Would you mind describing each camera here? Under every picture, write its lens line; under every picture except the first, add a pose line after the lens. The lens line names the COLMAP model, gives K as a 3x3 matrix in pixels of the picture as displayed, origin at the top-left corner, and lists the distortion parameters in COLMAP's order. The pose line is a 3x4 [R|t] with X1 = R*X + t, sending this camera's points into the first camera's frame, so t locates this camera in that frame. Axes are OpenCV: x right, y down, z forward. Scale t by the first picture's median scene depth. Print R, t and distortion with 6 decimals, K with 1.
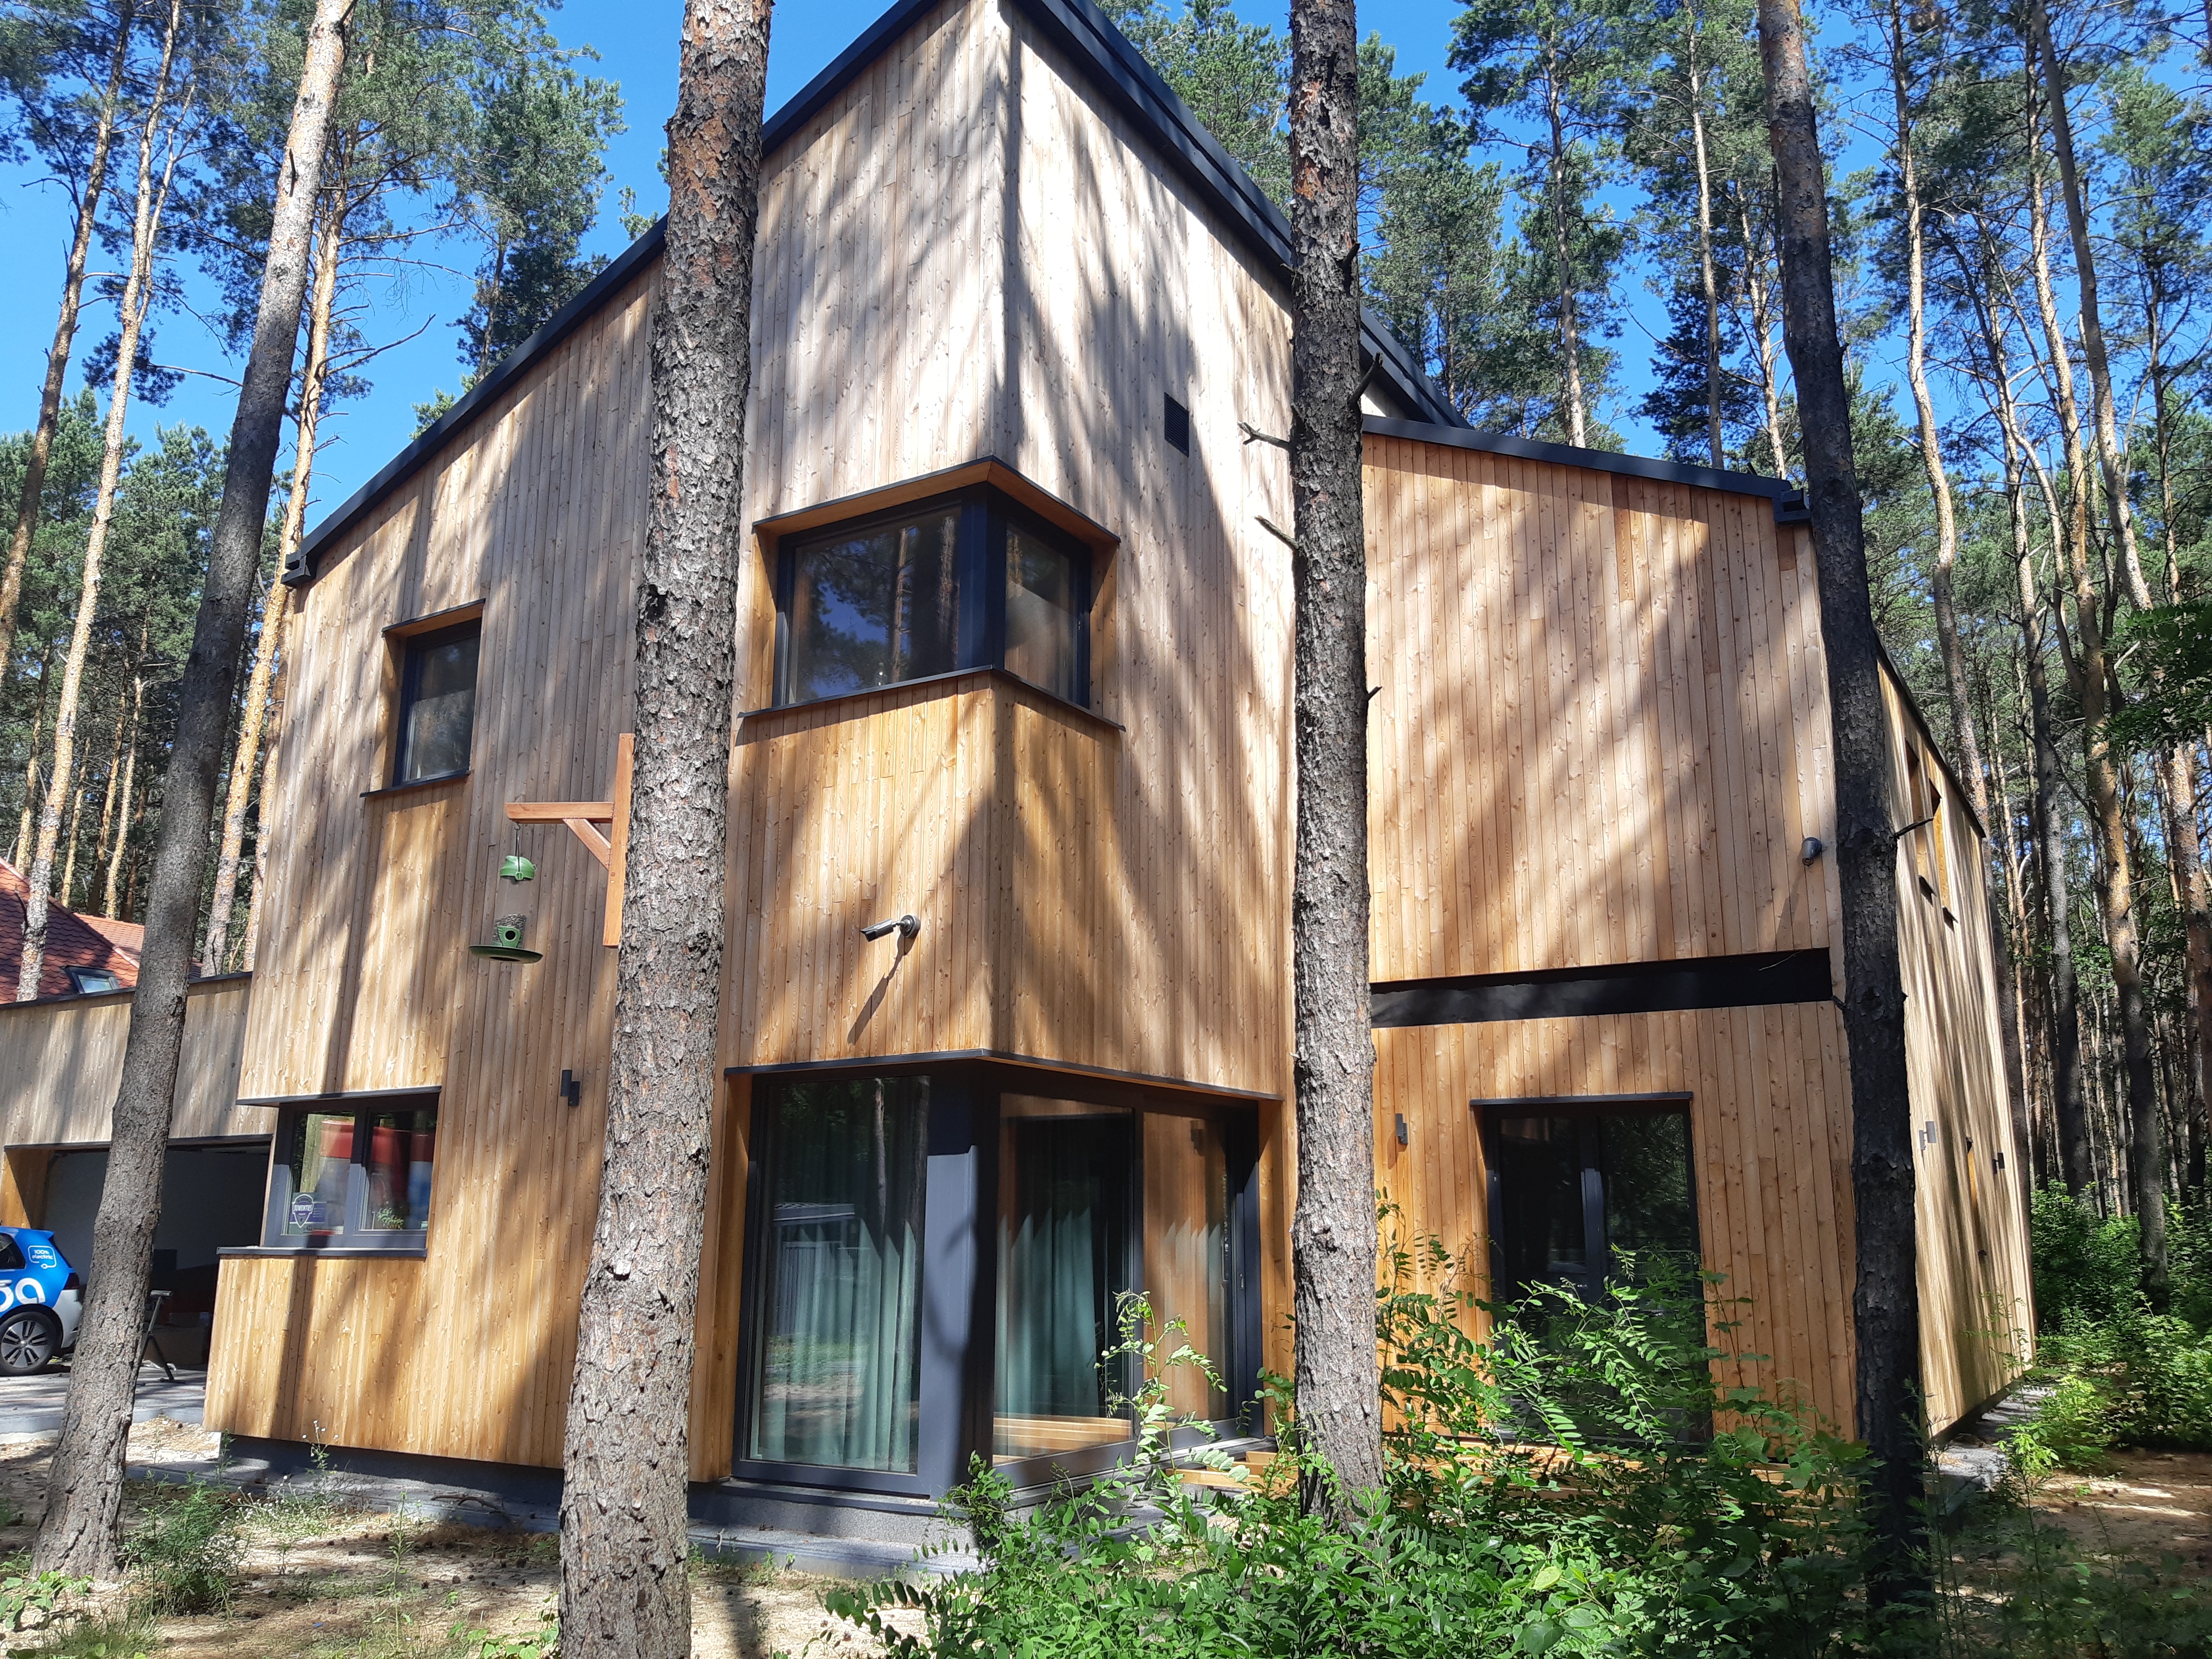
lens RADIAL K [[1686.6, 0, 1118.6], [0, 1686.6, 825.5], [0, 0, 1]] dist [0.021608, -0.029573]
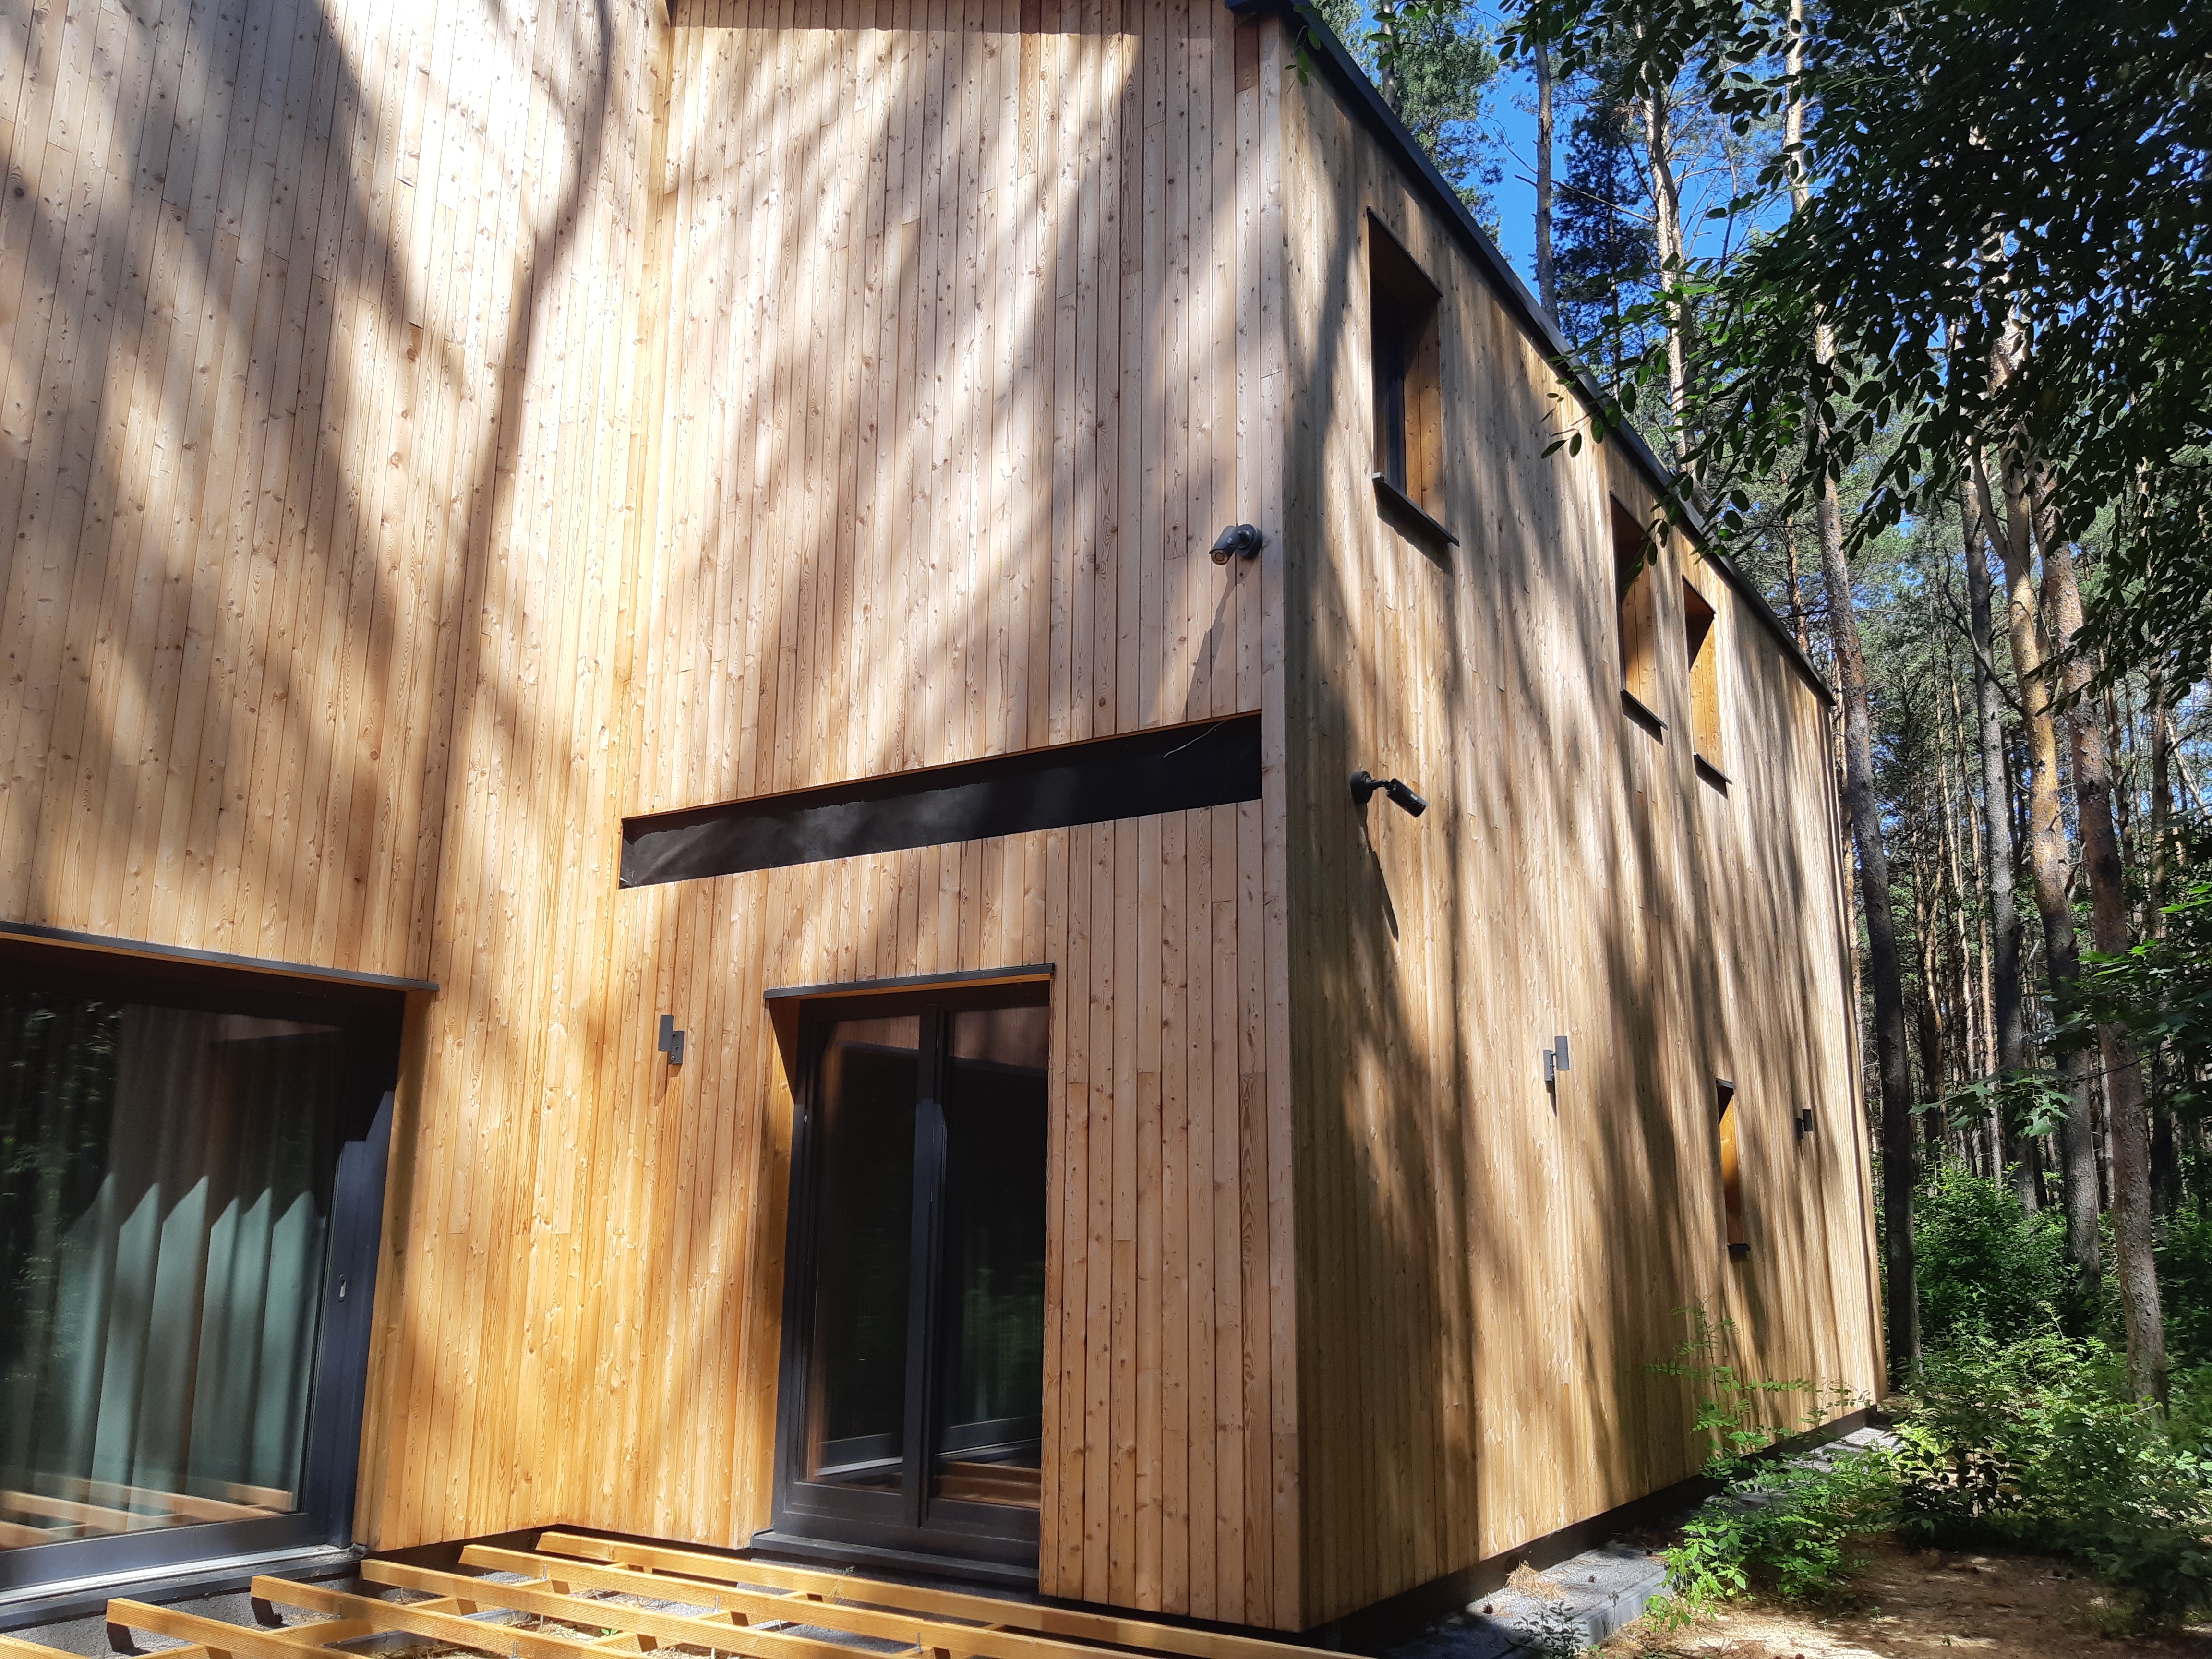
lens RADIAL K [[1686.6, 0, 1088.1], [0, 1686.6, 833.5], [0, 0, 1]] dist [0.021608, -0.029573]
pose [[0.999372, 0.001283, -0.035402, 0.351419], [-0.000955, 0.999957, 0.009264, 0.100656], [0.035412, -0.009225, 0.999330, 0.391488]]
